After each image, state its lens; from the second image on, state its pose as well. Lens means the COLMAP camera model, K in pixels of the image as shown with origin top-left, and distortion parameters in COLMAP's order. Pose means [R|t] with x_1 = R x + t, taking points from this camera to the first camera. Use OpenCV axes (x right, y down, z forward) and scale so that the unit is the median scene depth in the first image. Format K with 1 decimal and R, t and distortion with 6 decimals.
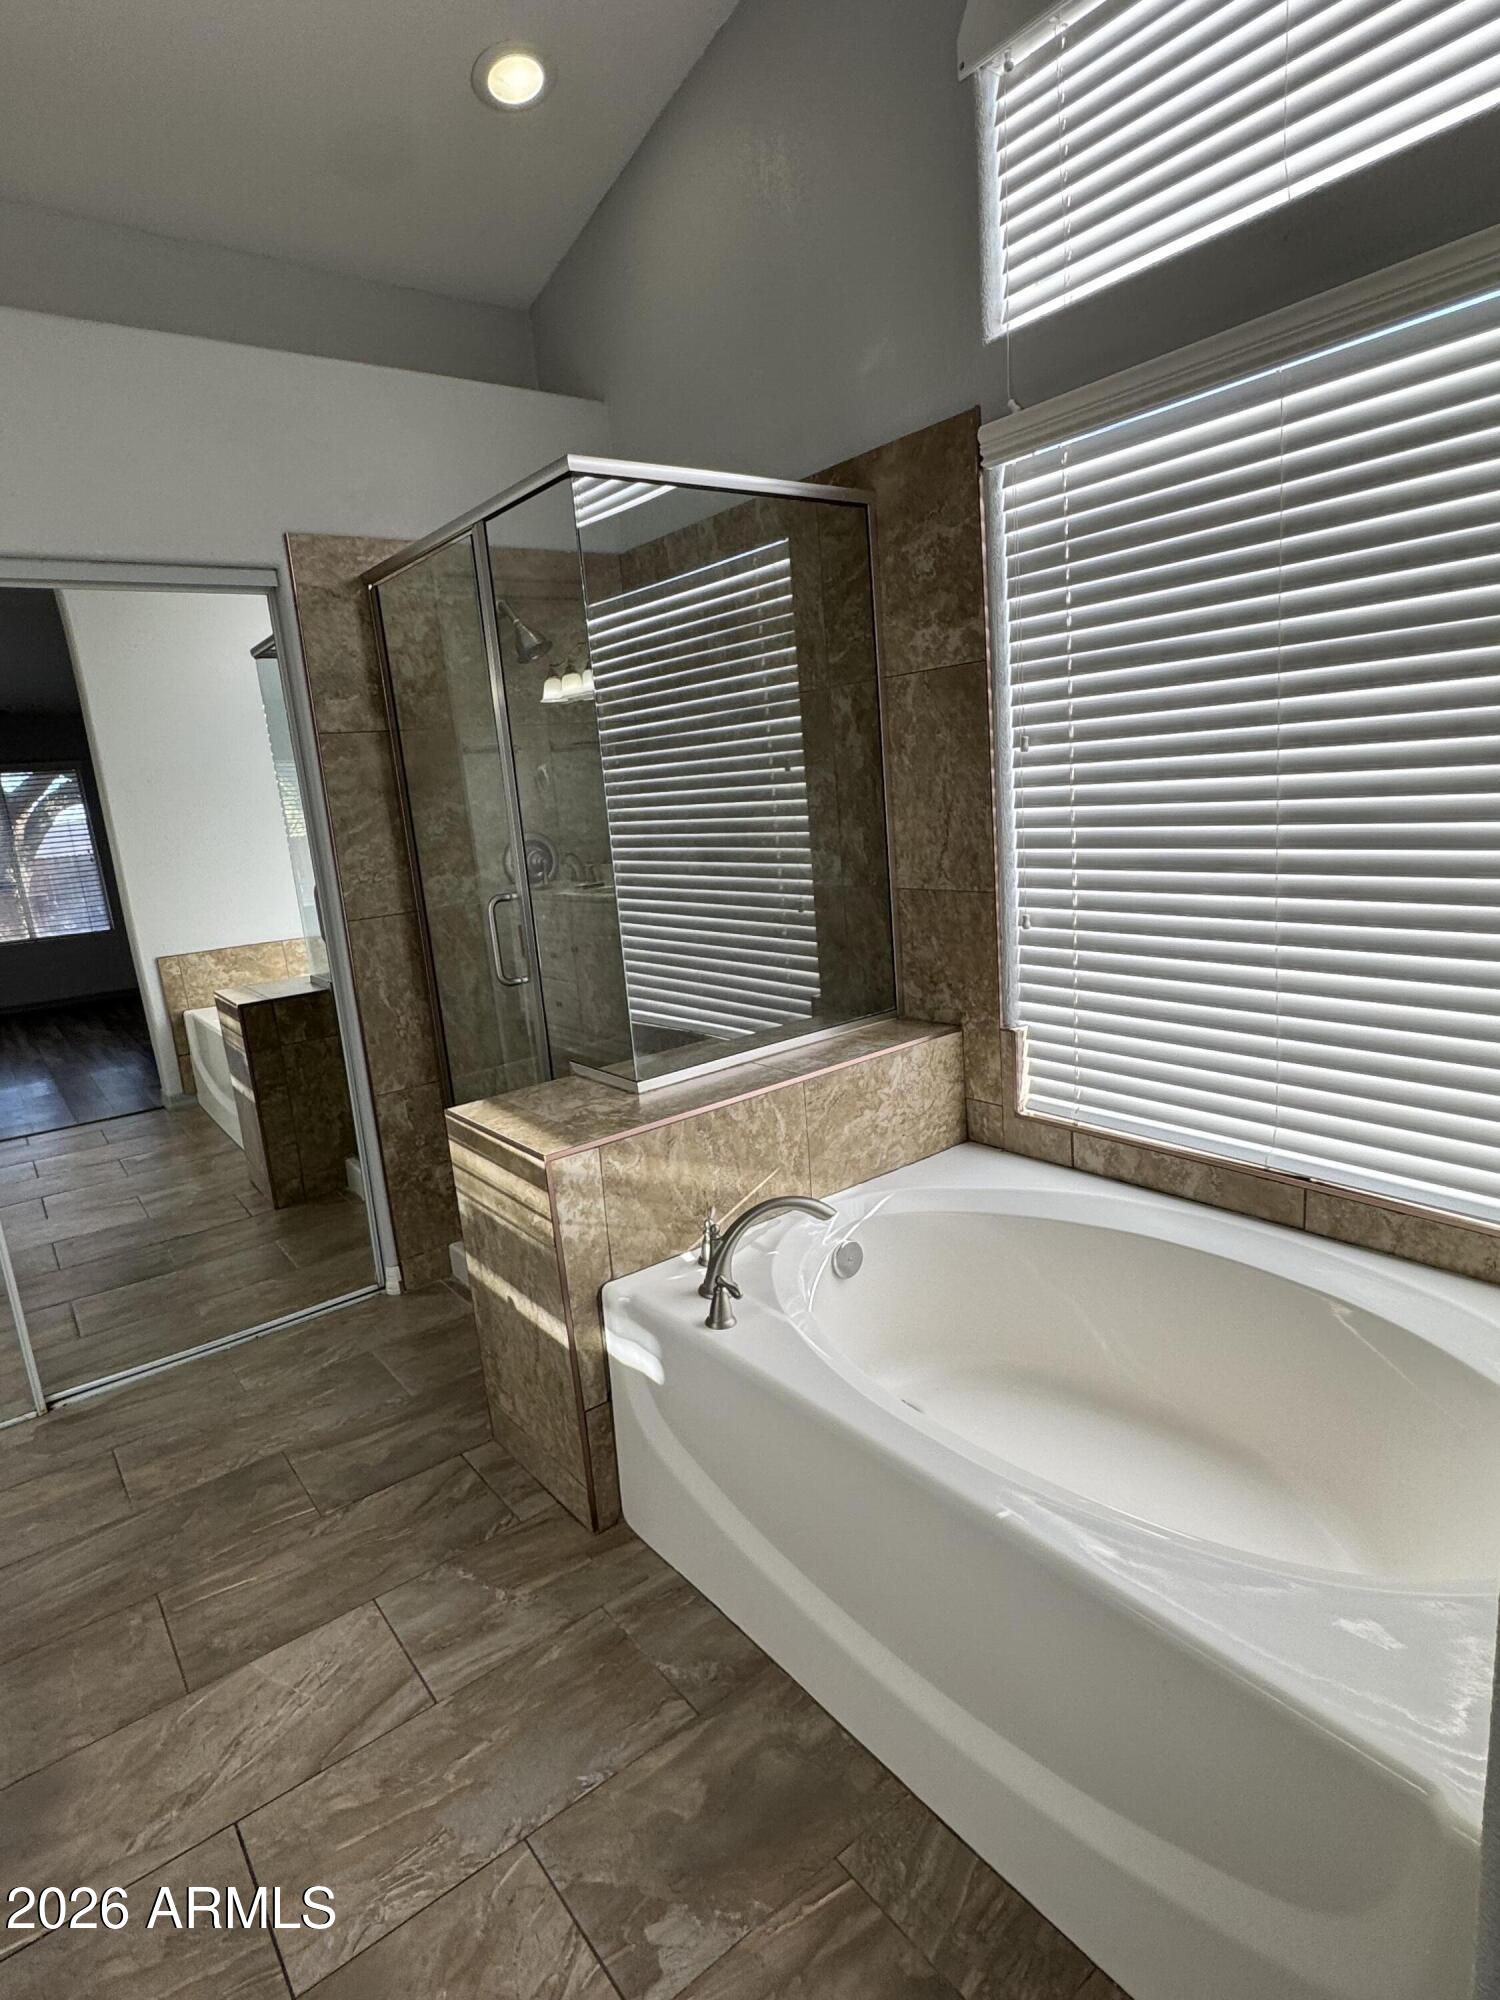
lens RADIAL K [[1080.9, 0, 743.7], [0, 1080.9, 992.7], [0, 0, 1]] dist [0.002462, -0.000520]
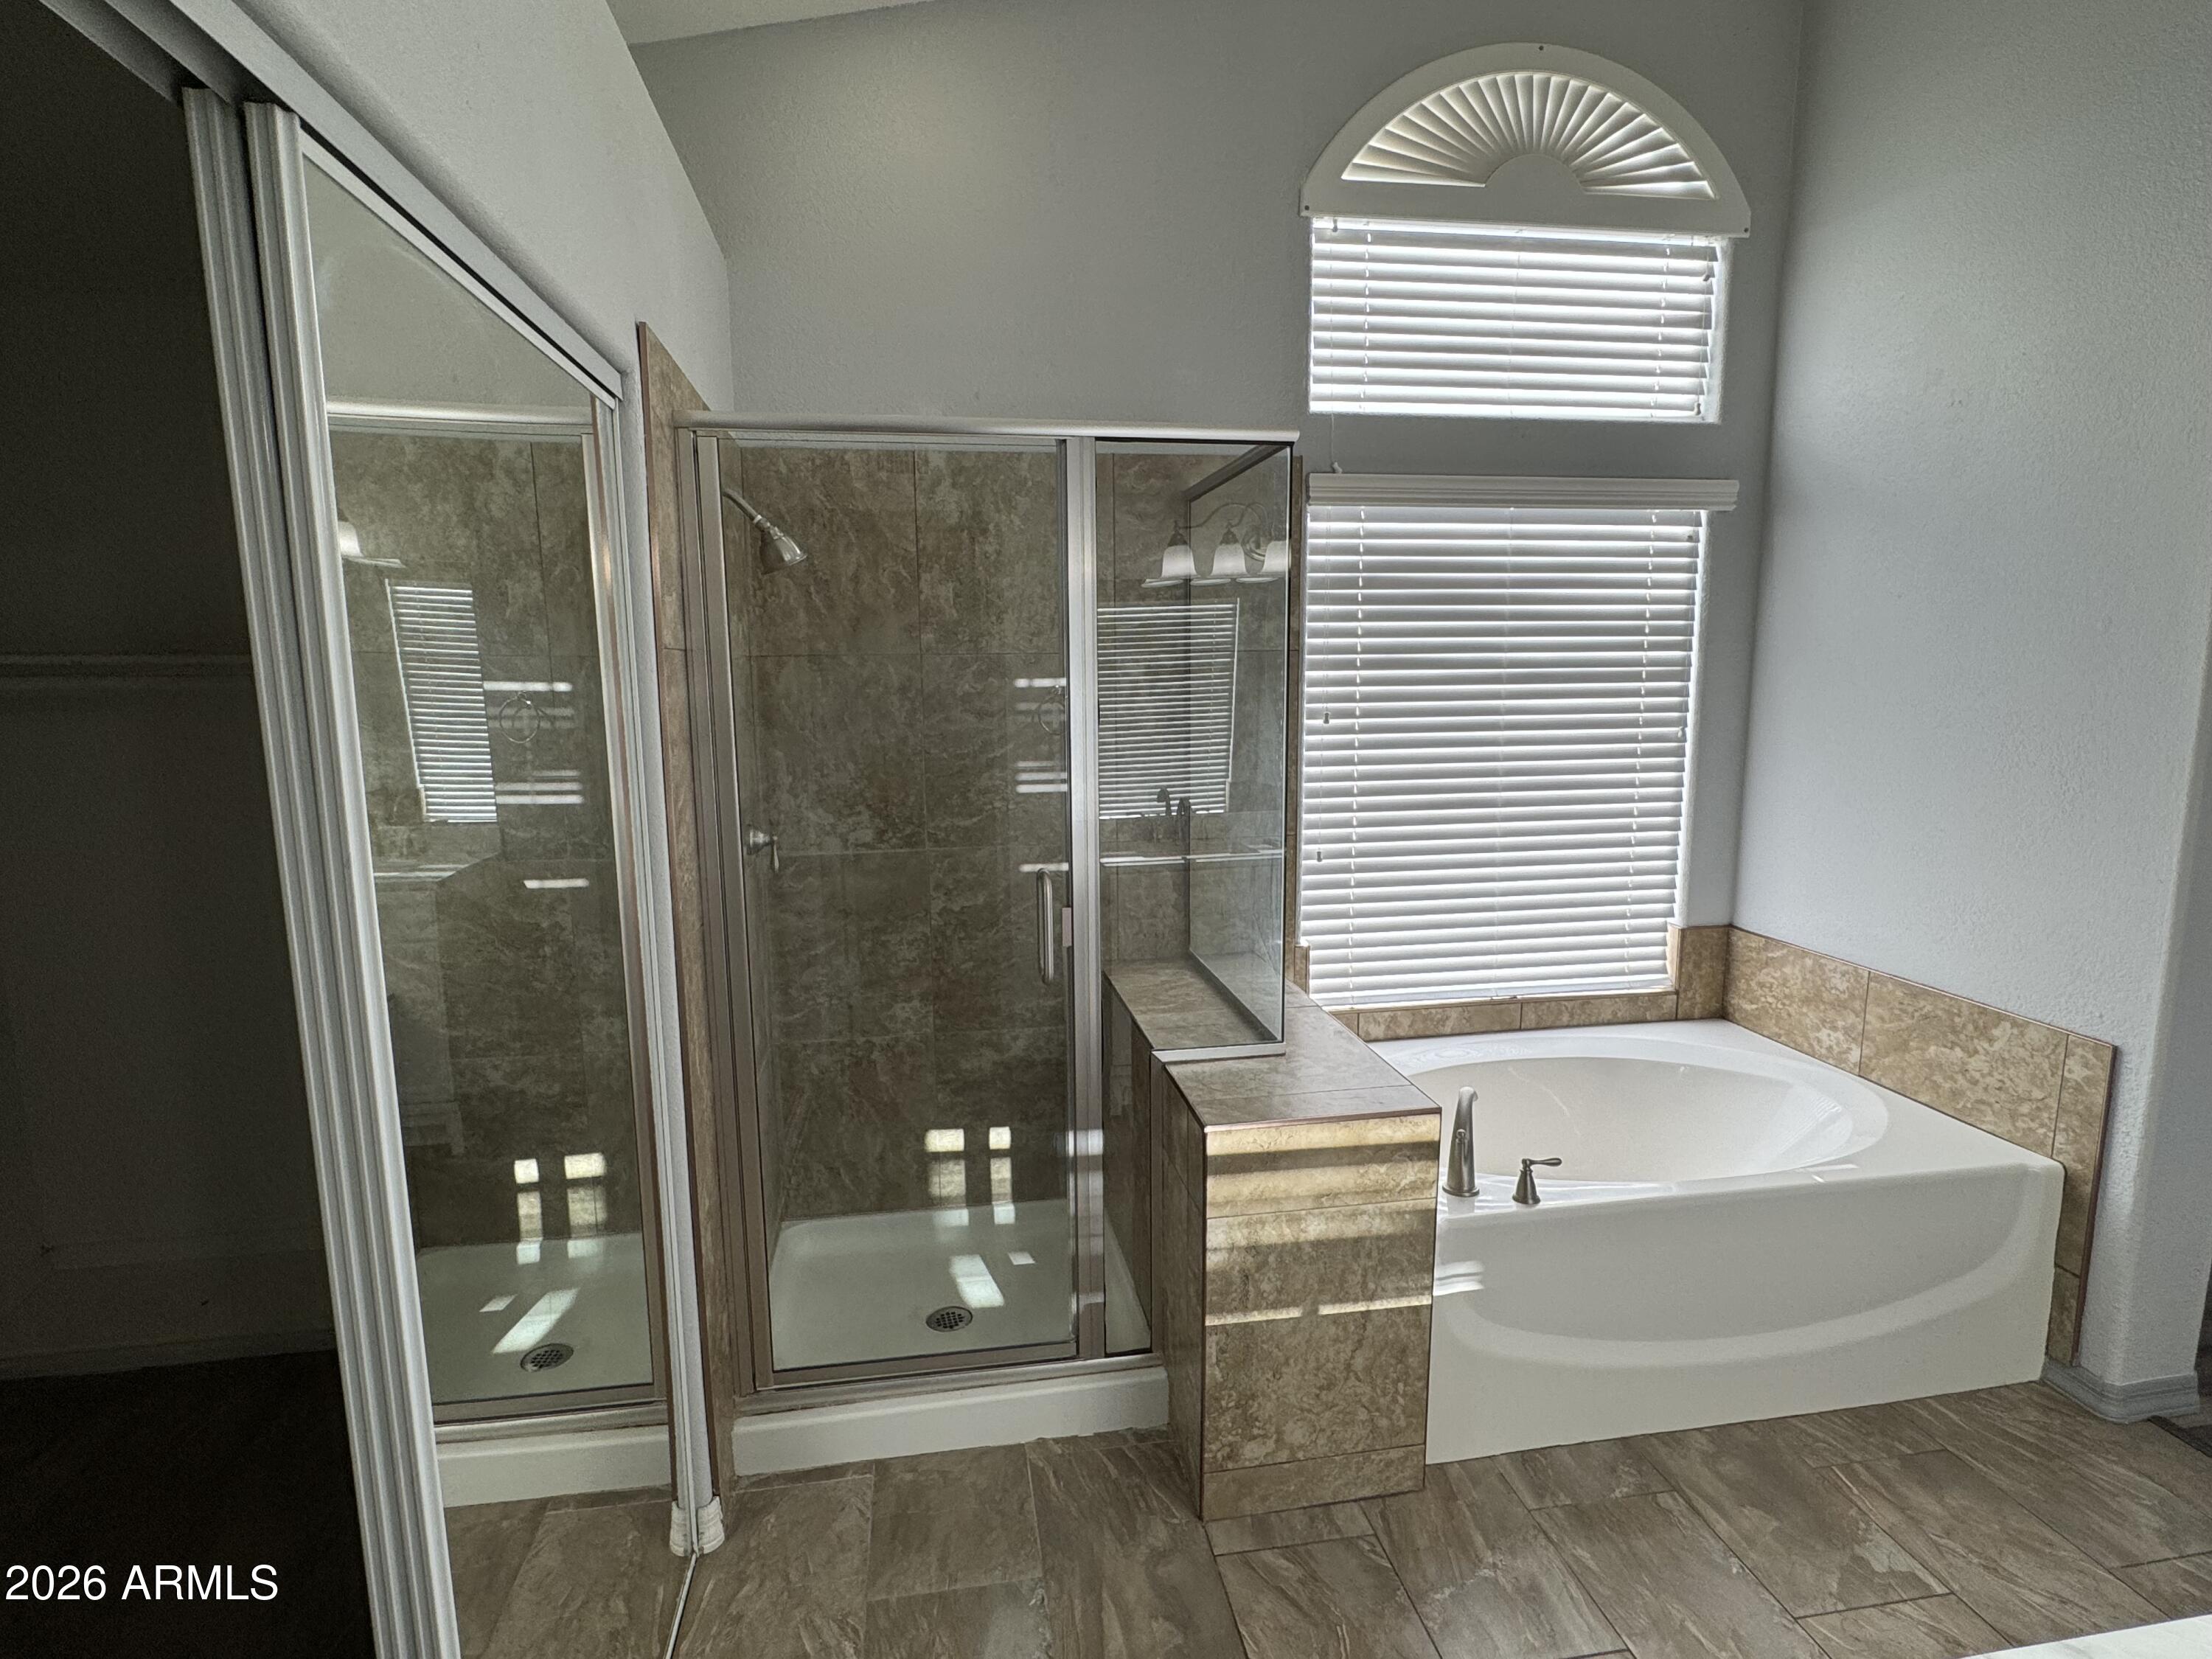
lens RADIAL K [[1108.2, 0, 1113.1], [0, 1108.2, 829.7], [0, 0, 1]] dist [0.000873, -0.001837]
pose [[0.475674, -0.051666, 0.878103, -1.043131], [0.147322, 0.988852, -0.021623, -0.109423], [-0.867197, 0.139650, 0.477983, 0.619526]]
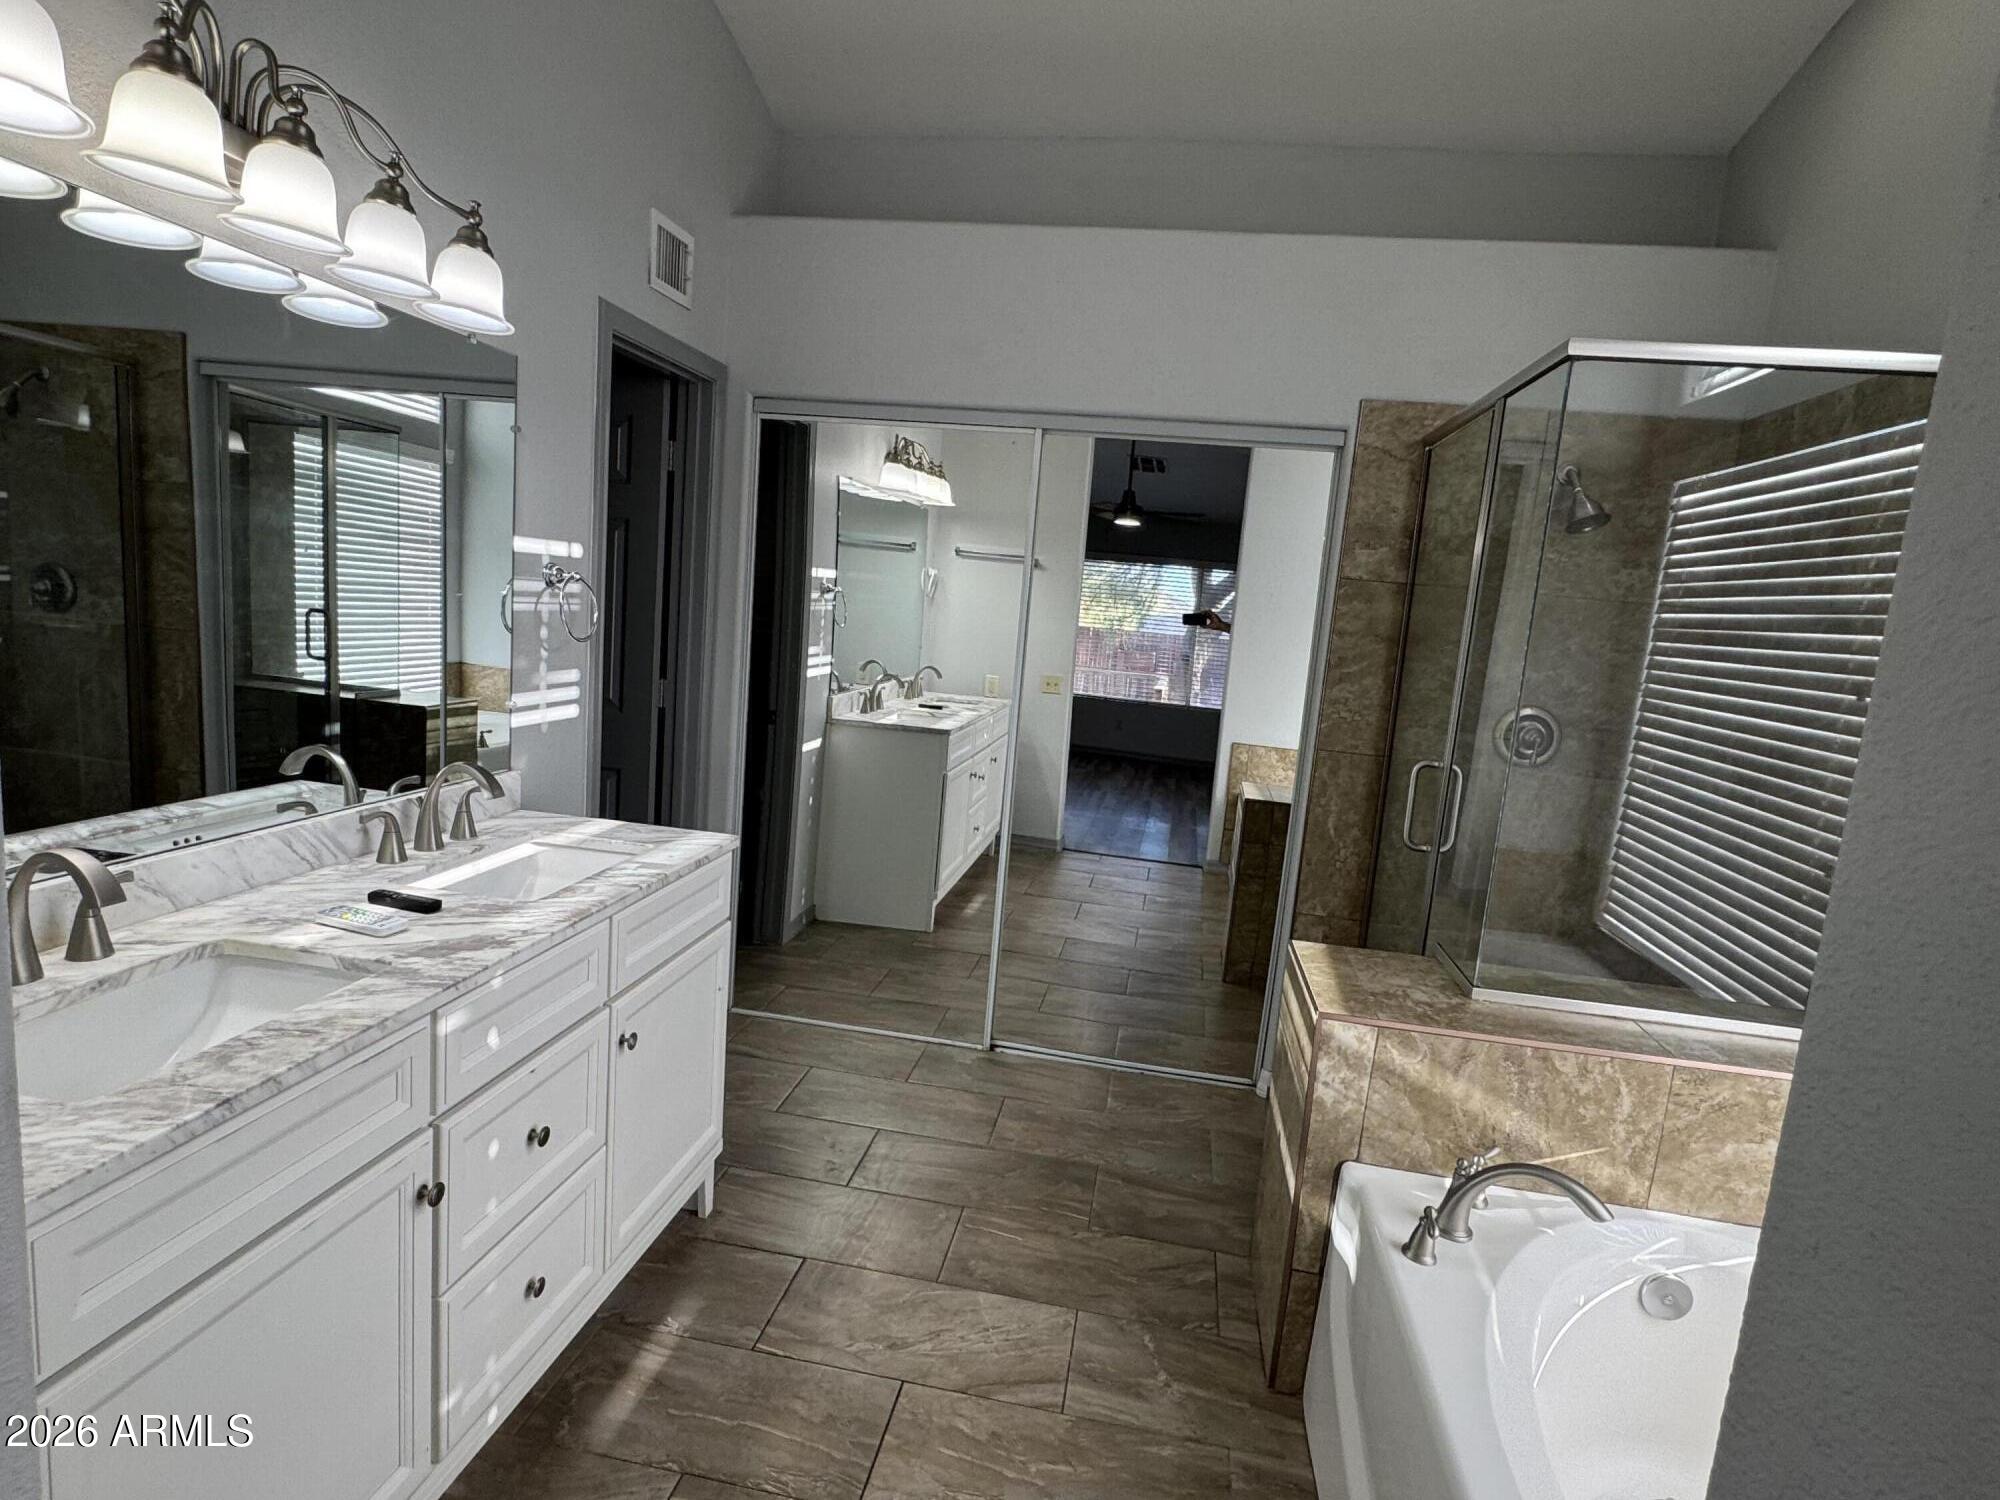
lens RADIAL K [[1080.9, 0, 998.9], [0, 1080.9, 754.6], [0, 0, 1]] dist [0.002462, -0.000520]
pose [[0.671025, 0.244950, -0.699803, 0.232590], [-0.281463, 0.957354, 0.065211, -0.055317], [0.685933, 0.153210, 0.711353, 0.018629]]
